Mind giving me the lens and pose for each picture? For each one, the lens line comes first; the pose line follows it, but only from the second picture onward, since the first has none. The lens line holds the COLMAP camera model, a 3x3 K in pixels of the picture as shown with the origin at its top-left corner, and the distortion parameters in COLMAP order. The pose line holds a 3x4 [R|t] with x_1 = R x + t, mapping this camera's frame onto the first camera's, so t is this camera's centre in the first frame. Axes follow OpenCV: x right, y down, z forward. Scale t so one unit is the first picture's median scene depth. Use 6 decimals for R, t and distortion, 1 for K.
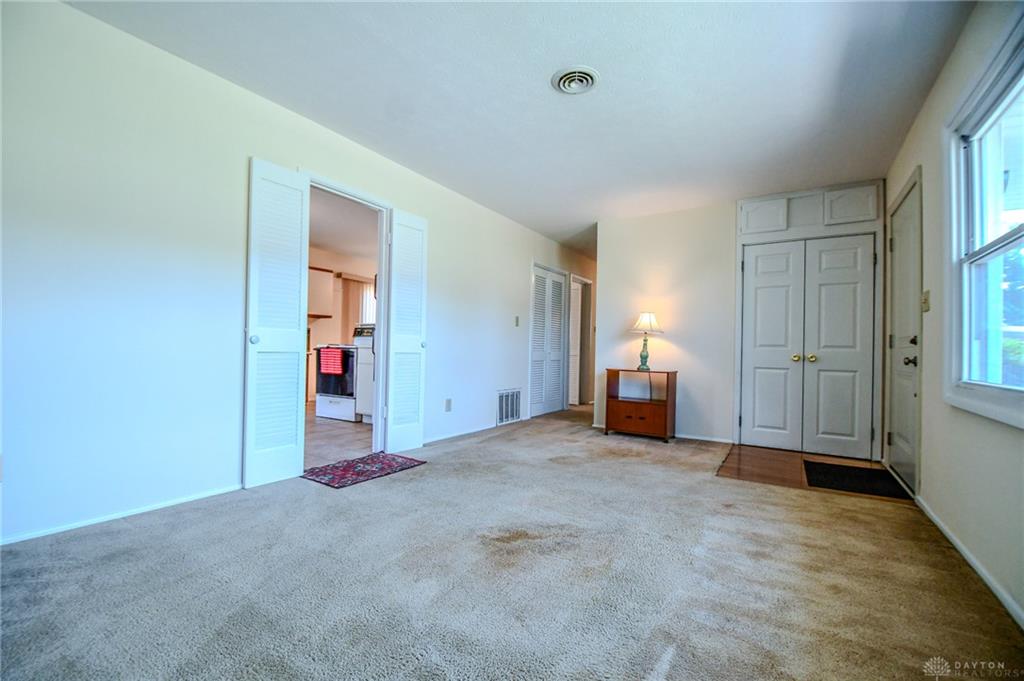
lens RADIAL K [[446.0, 0, 498.6], [0, 446.0, 346.7], [0, 0, 1]] dist [0.017547, -0.025120]
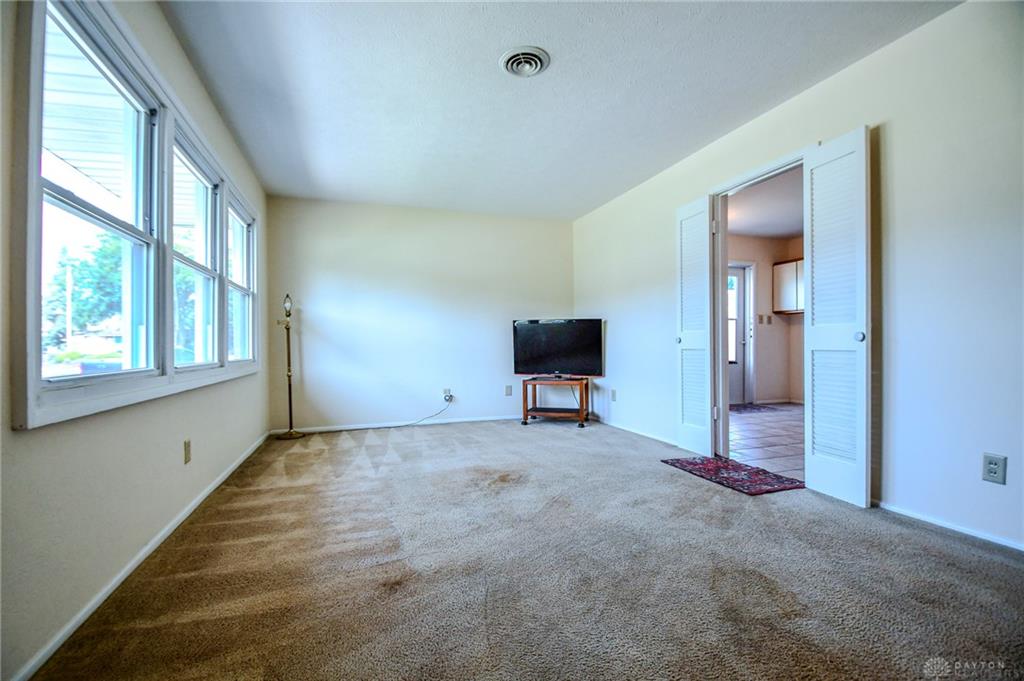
lens RADIAL K [[446.0, 0, 498.6], [0, 446.0, 346.7], [0, 0, 1]] dist [0.017547, -0.025120]
pose [[-0.631945, -0.014310, -0.774881, 0.620232], [-0.003812, 0.999875, -0.015356, 0.019744], [0.775003, -0.006750, -0.631921, 1.026137]]
